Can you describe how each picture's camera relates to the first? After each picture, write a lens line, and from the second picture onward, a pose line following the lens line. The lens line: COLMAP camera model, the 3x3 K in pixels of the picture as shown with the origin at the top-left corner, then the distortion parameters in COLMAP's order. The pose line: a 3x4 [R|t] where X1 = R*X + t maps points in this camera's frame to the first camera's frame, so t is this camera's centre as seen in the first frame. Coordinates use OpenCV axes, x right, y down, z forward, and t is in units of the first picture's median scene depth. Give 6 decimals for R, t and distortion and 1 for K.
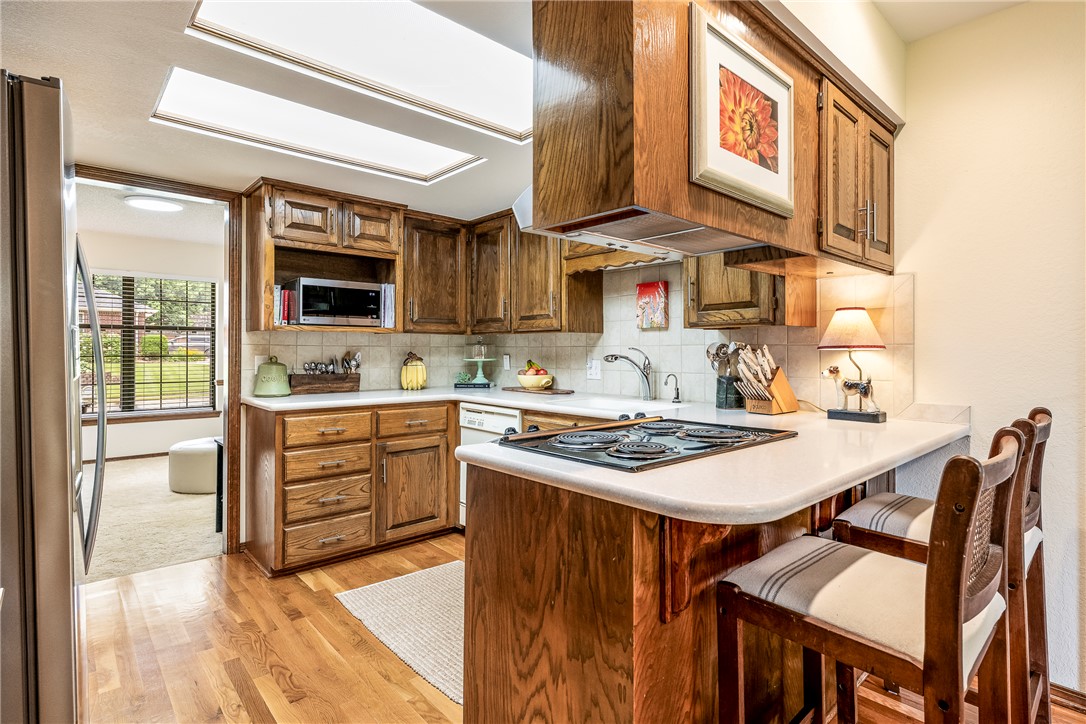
lens RADIAL K [[536.5, 0, 553.4], [0, 536.5, 354.5], [0, 0, 1]] dist [0.001655, -0.000054]
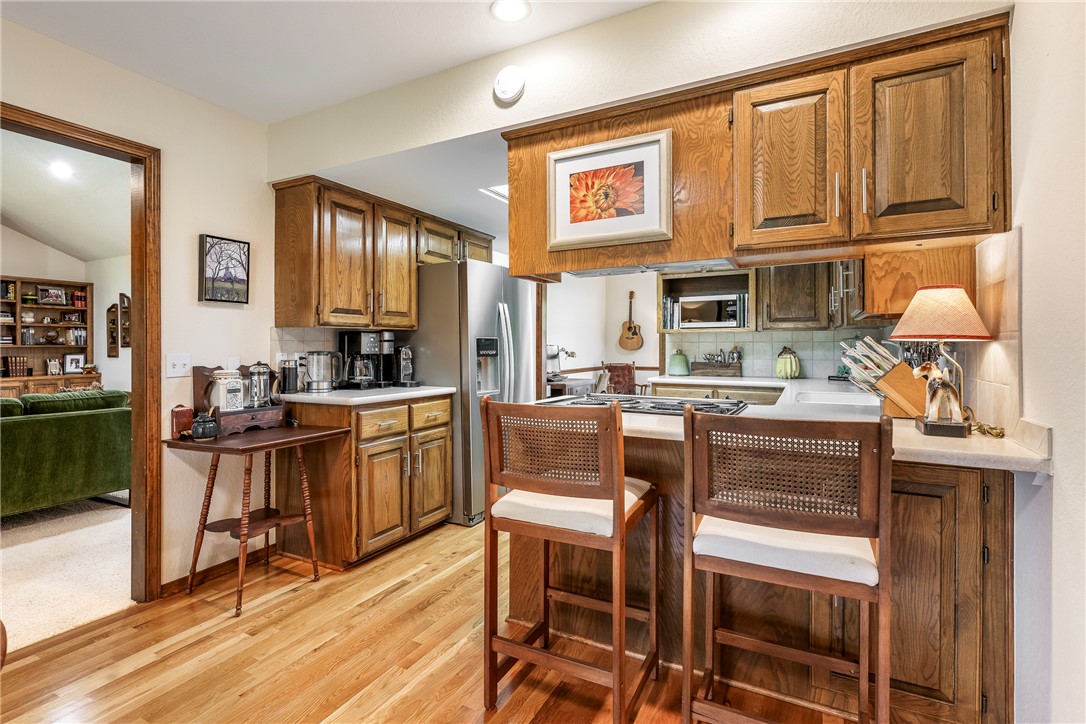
lens RADIAL K [[506.8, 0, 545.8], [0, 506.8, 352.1], [0, 0, 1]] dist [0.015383, -0.000181]
pose [[0.340475, 0.008068, -0.940219, 0.671609], [-0.005763, 0.999962, 0.006493, 0.003304], [0.940236, 0.003208, 0.340509, 0.143675]]
